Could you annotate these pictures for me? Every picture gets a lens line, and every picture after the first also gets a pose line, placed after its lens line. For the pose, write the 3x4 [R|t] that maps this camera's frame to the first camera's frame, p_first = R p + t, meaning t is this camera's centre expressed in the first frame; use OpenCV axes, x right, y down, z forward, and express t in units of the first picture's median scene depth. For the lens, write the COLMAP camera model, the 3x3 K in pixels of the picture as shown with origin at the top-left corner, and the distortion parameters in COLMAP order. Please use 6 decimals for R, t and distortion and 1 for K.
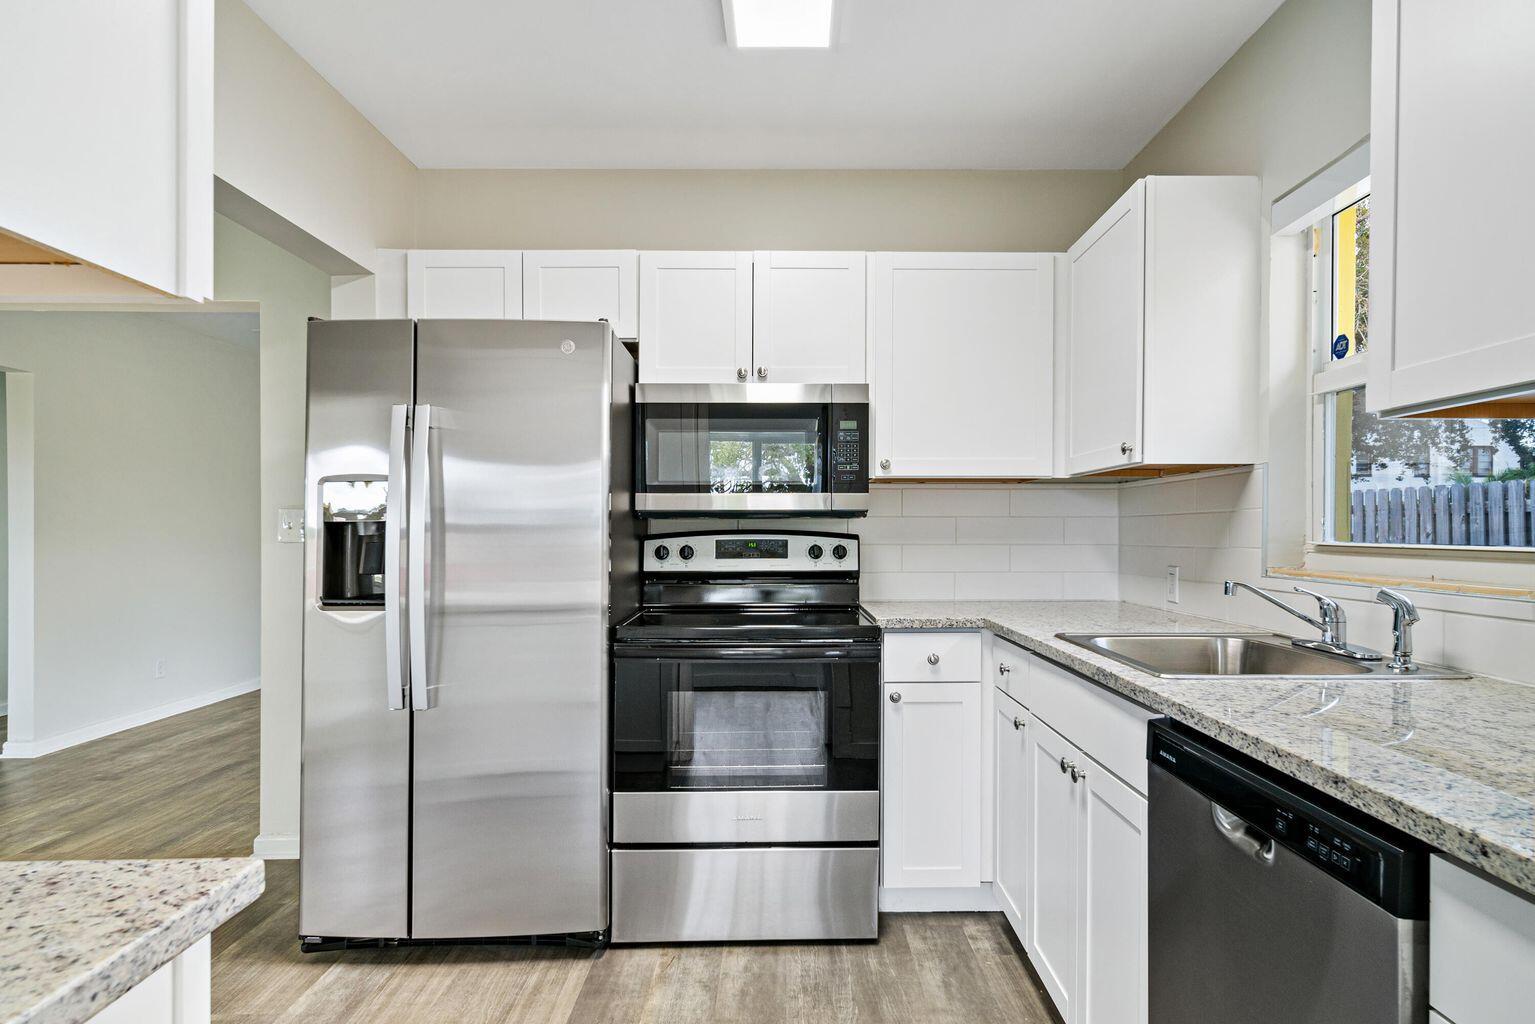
lens RADIAL K [[866.6, 0, 773.7], [0, 866.6, 514.6], [0, 0, 1]] dist [0.000077, -0.000927]
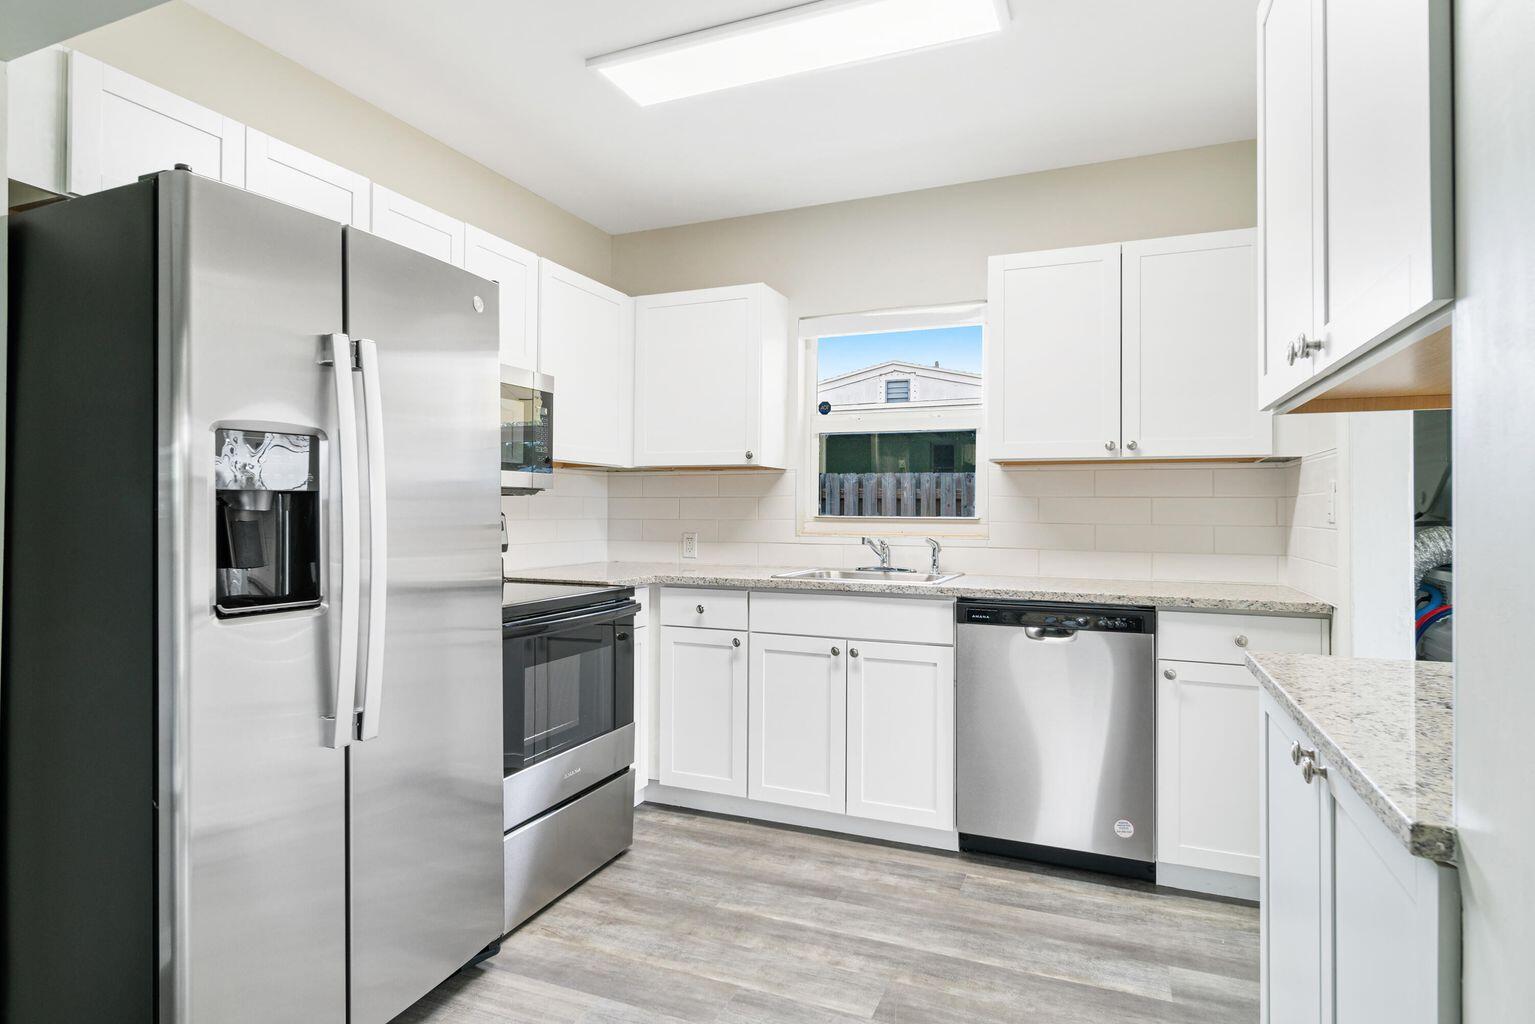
lens RADIAL K [[839.2, 0, 768.5], [0, 839.2, 484.2], [0, 0, 1]] dist [-0.002808, 0.003193]
pose [[0.409890, 0.032559, 0.911554, -0.860192], [-0.024521, 0.999395, -0.024670, 0.010378], [-0.911805, -0.012240, 0.410440, 0.332449]]
